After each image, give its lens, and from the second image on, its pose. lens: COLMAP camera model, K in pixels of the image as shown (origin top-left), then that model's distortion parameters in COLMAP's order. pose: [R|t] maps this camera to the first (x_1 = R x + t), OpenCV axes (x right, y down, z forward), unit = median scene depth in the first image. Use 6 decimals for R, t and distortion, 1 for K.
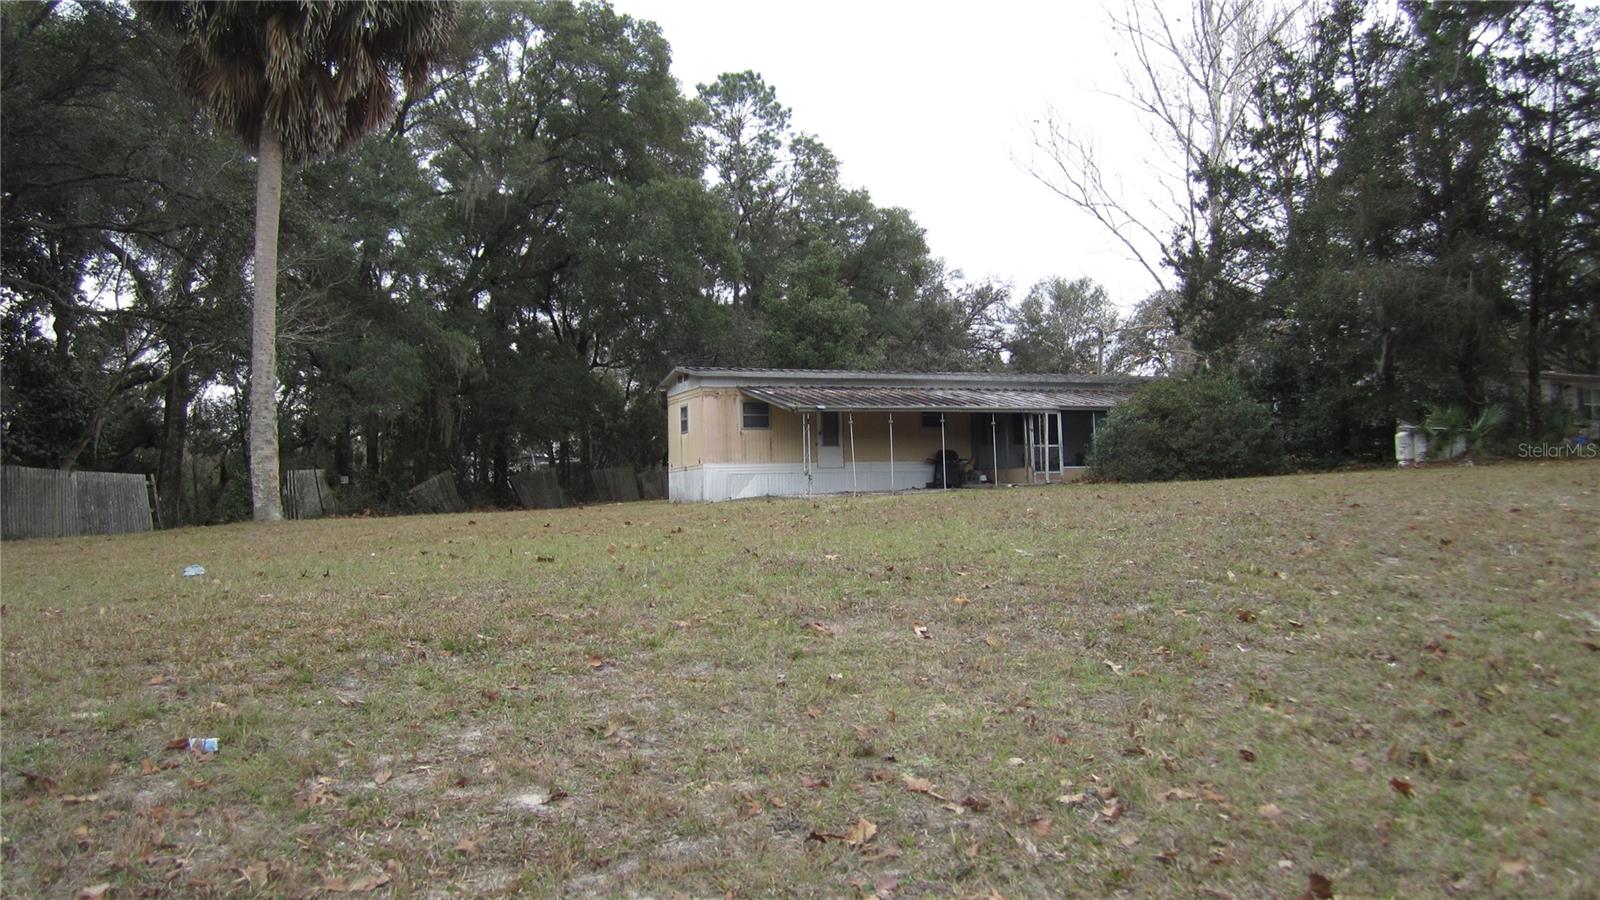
lens RADIAL K [[1316.9, 0, 808.4], [0, 1316.9, 444.7], [0, 0, 1]] dist [-0.064131, 0.017713]
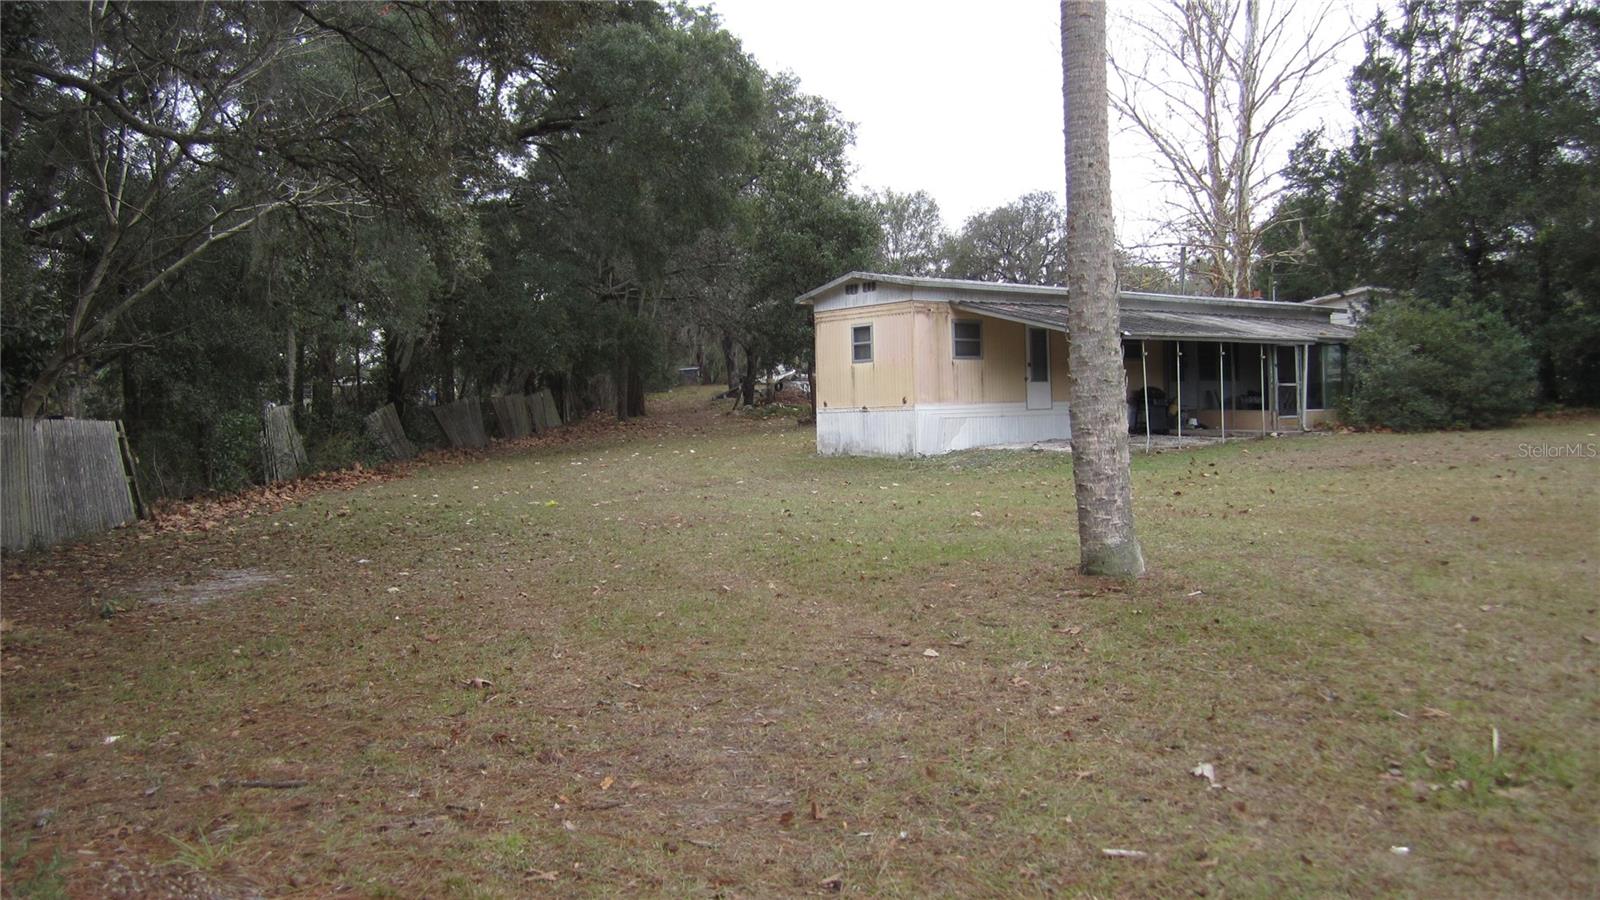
lens RADIAL K [[1316.9, 0, 804.7], [0, 1316.9, 452.4], [0, 0, 1]] dist [-0.064131, 0.017713]
pose [[0.962031, -0.003960, 0.272912, -0.330045], [-0.015257, 0.997551, 0.068253, -0.007987], [-0.272514, -0.069825, 0.959615, 0.291425]]
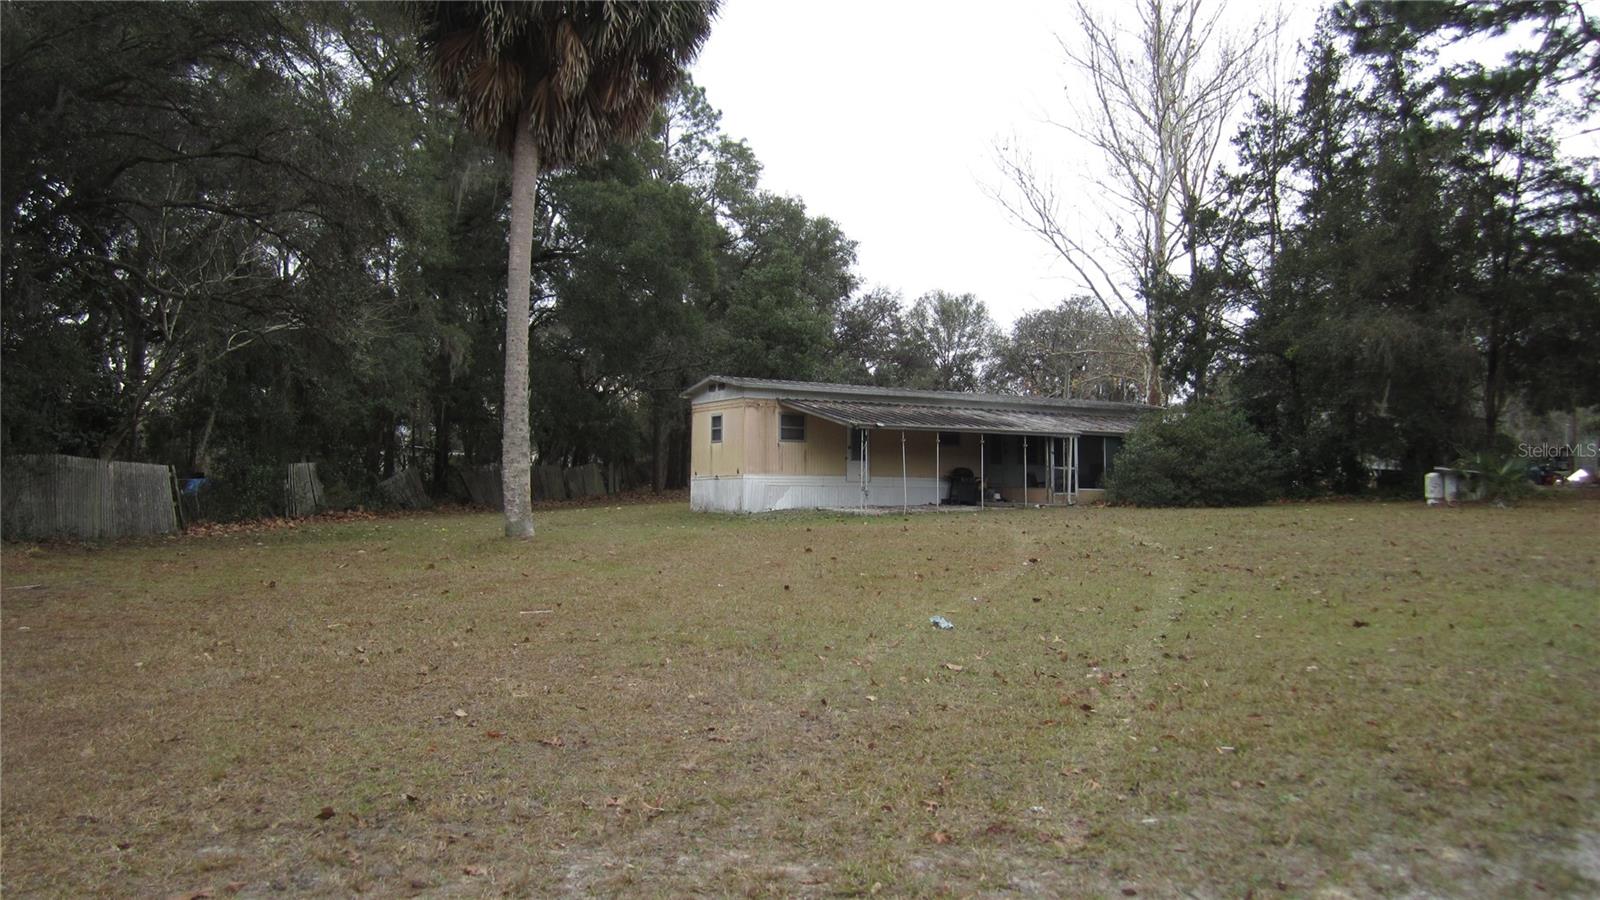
lens RADIAL K [[1316.9, 0, 807.6], [0, 1316.9, 452.0], [0, 0, 1]] dist [-0.064131, 0.017713]
pose [[0.987180, 0.039026, 0.154764, -0.180986], [-0.040345, 0.999171, 0.005386, -0.009489], [-0.154426, -0.011561, 0.987937, -0.001083]]
